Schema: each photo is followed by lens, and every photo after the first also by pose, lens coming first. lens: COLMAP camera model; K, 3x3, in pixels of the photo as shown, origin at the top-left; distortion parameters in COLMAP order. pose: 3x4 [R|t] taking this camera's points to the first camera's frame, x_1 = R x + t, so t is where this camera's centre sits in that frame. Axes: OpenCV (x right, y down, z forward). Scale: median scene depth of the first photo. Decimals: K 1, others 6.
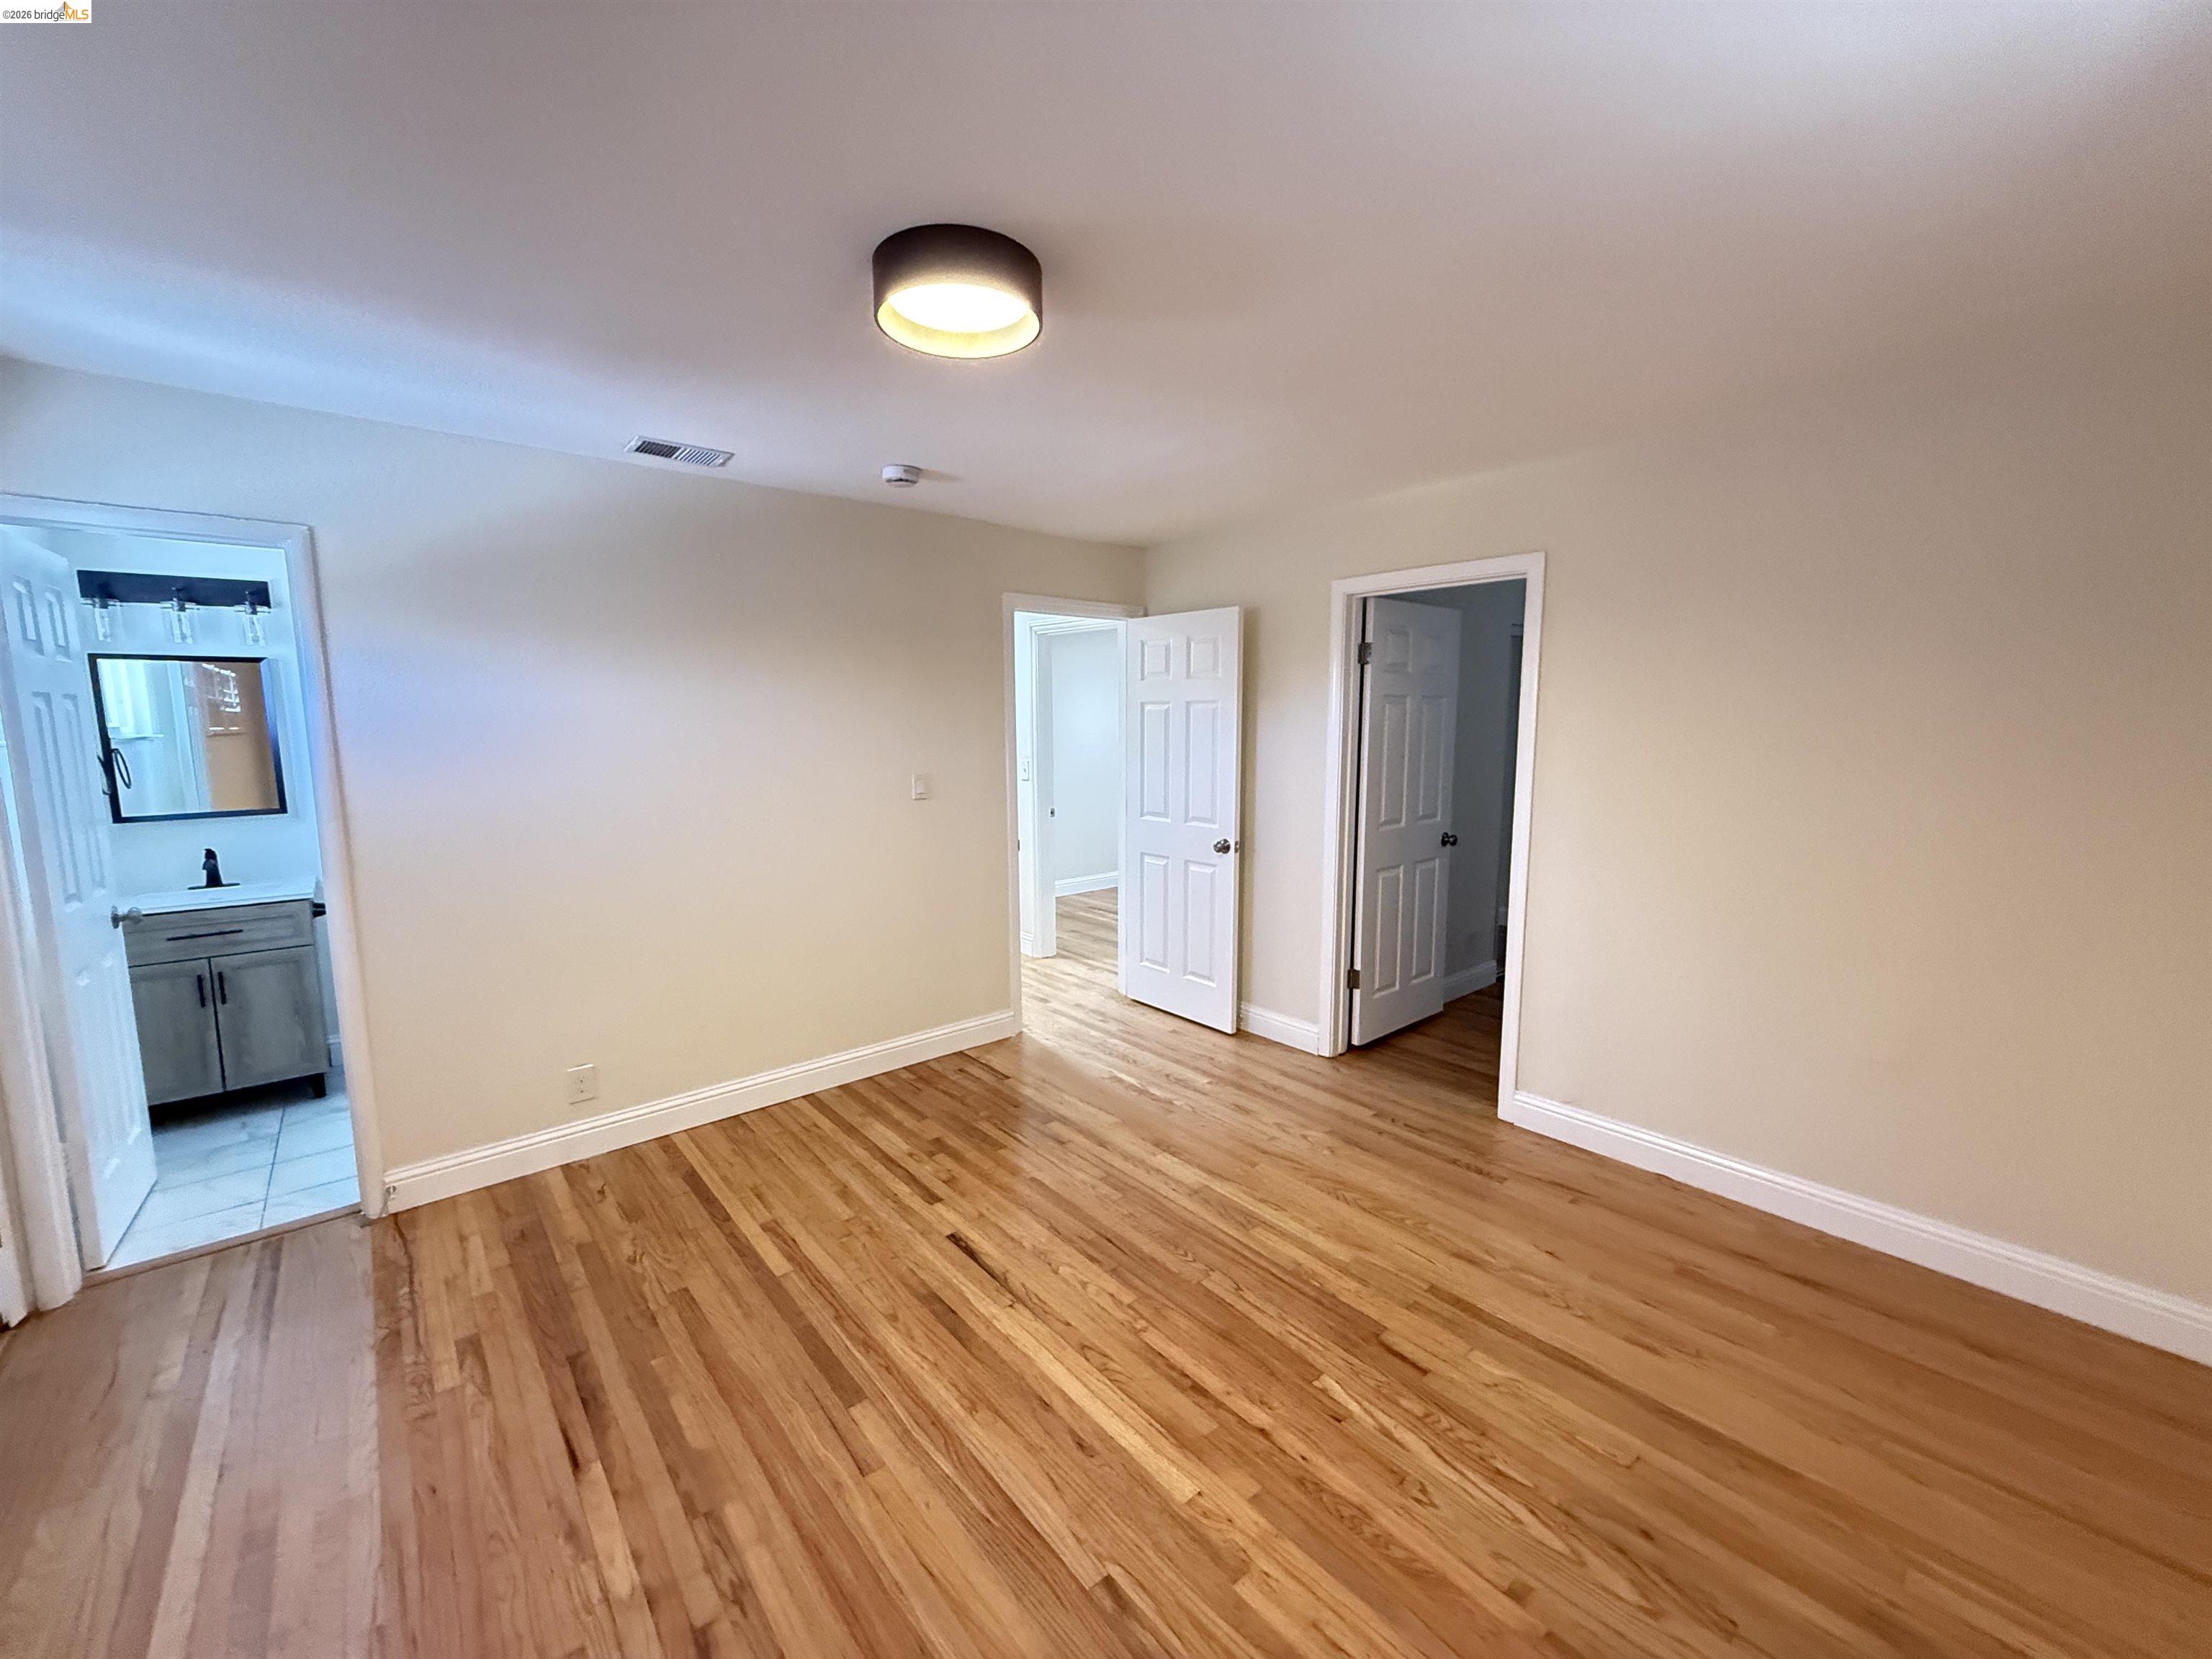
lens RADIAL K [[883.8, 0, 1105.4], [0, 883.8, 828.7], [0, 0, 1]] dist [0.001068, -0.000267]
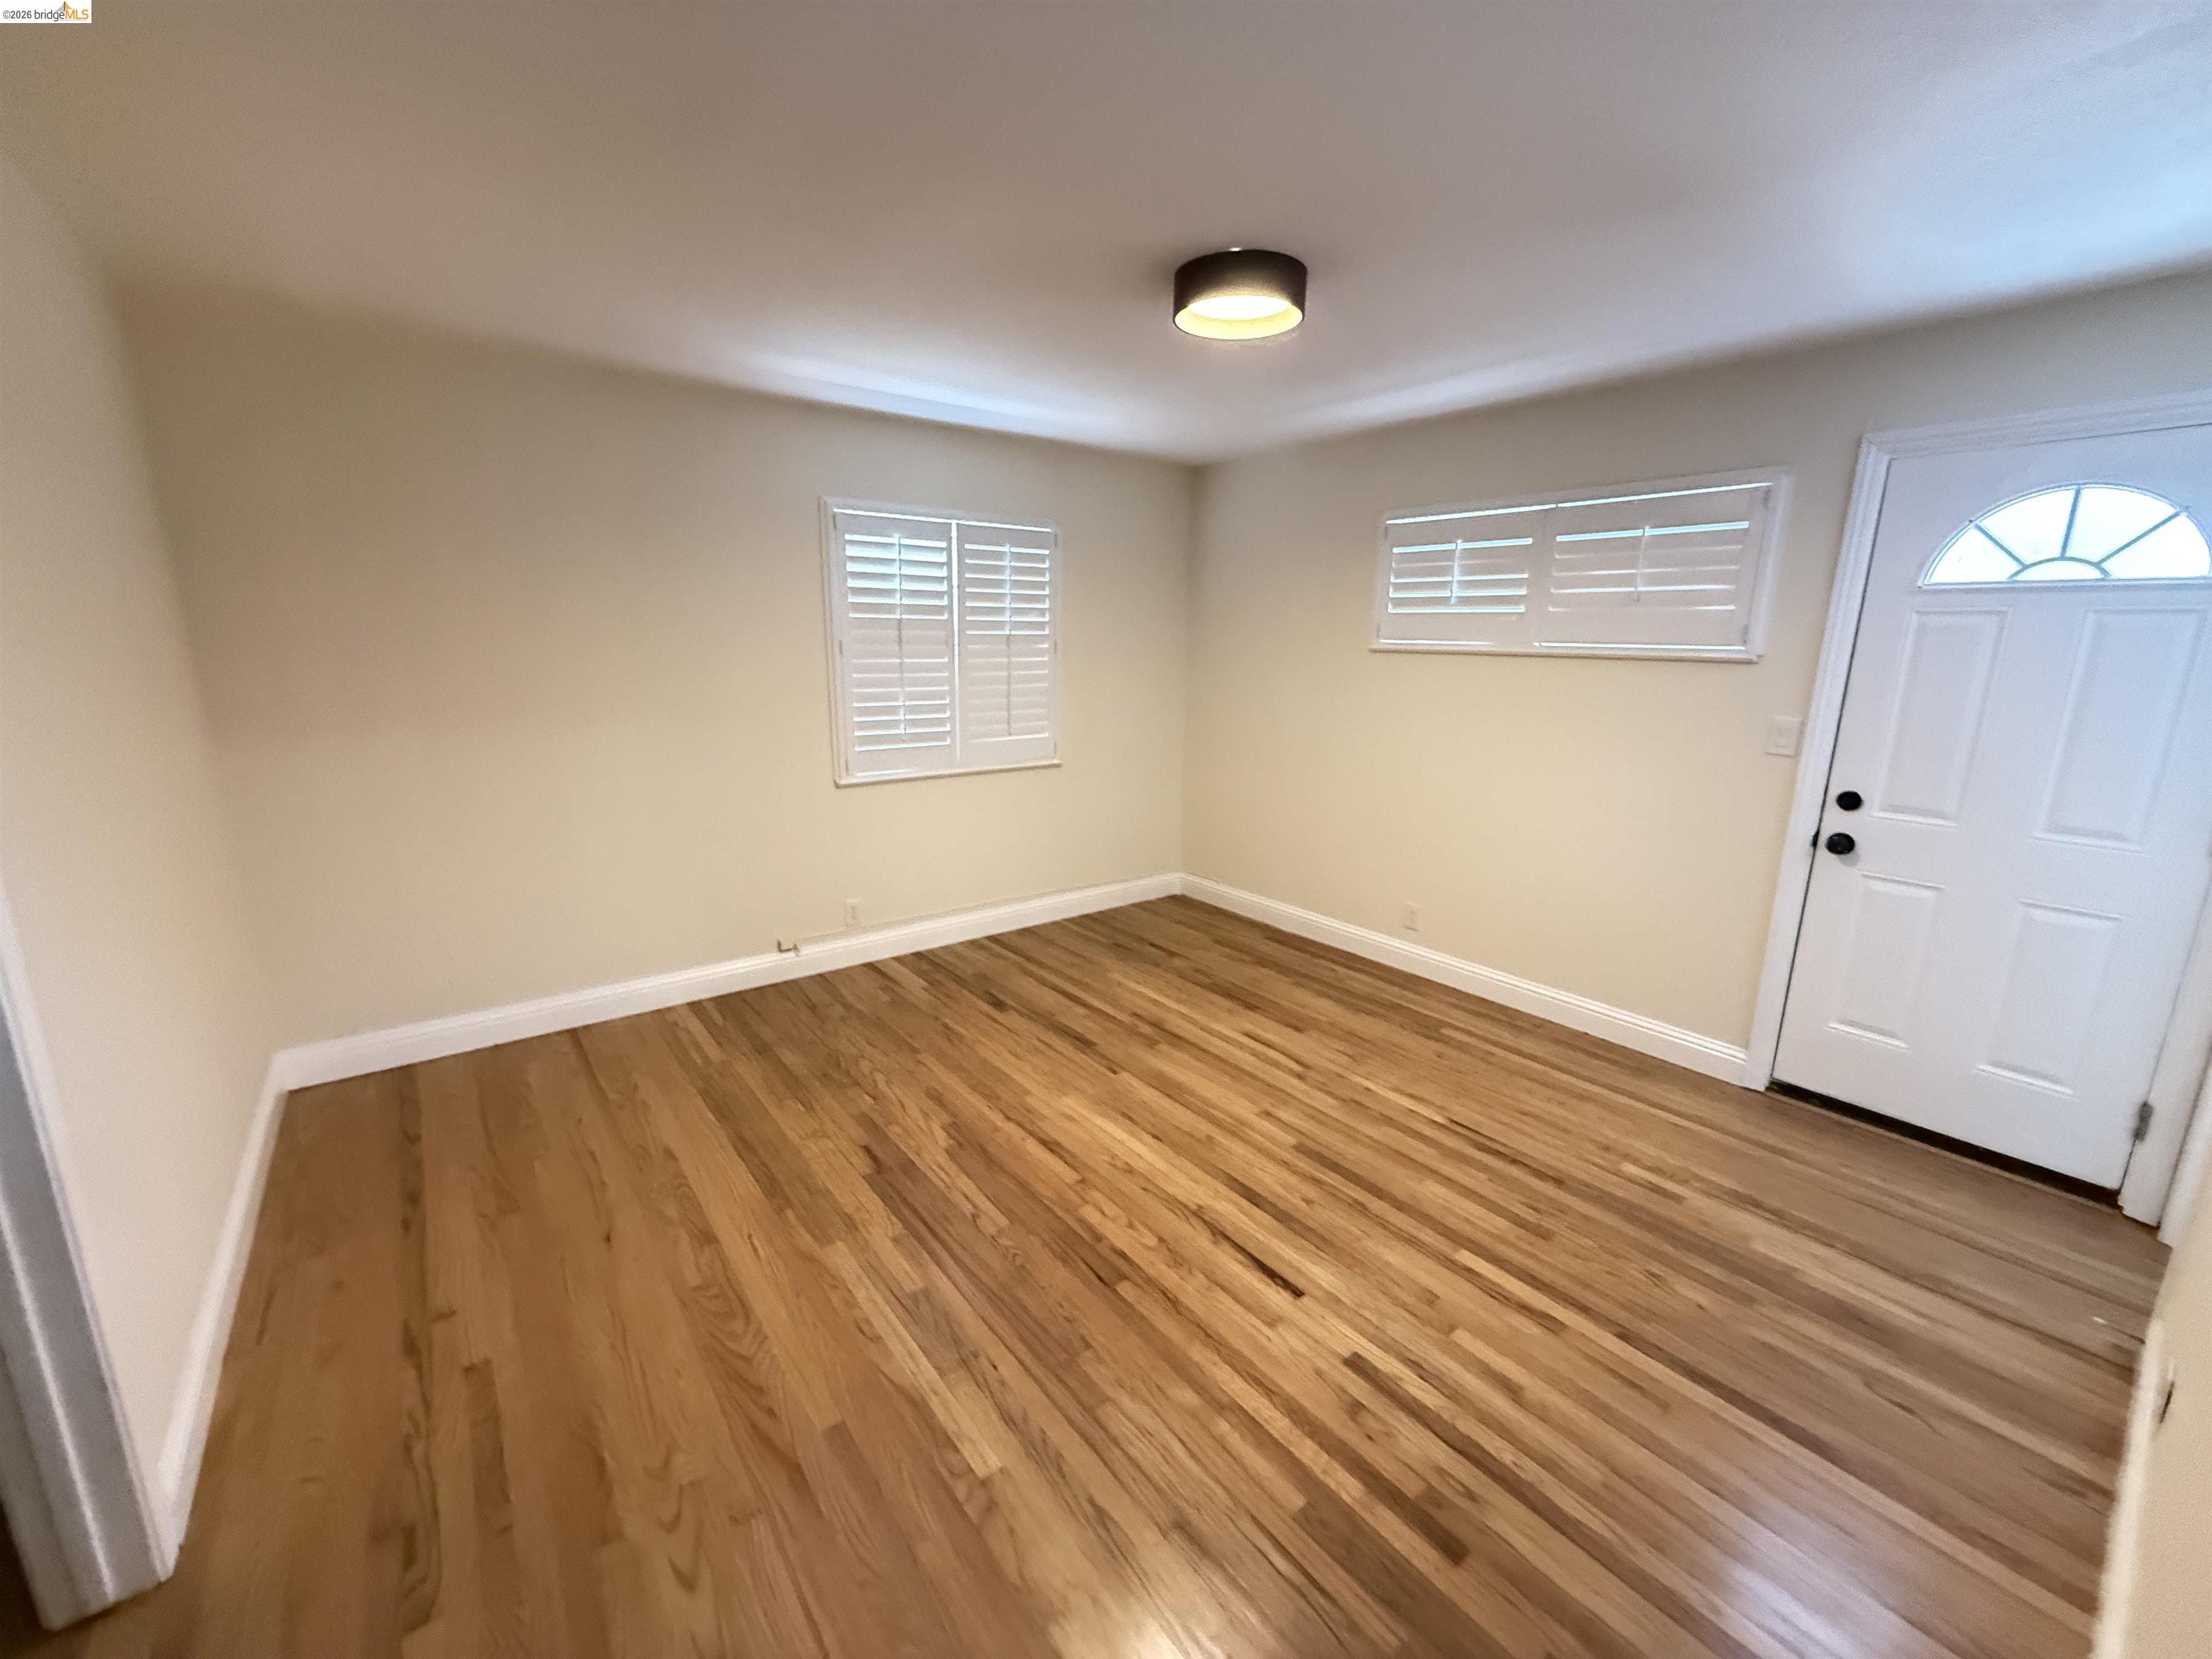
lens RADIAL K [[883.8, 0, 1110.4], [0, 883.8, 831.3], [0, 0, 1]] dist [0.001068, -0.000267]
pose [[-0.999400, -0.013853, 0.031751, -0.027717], [-0.002302, 0.941088, 0.338153, -0.228086], [-0.034565, 0.337877, -0.940555, 1.828805]]
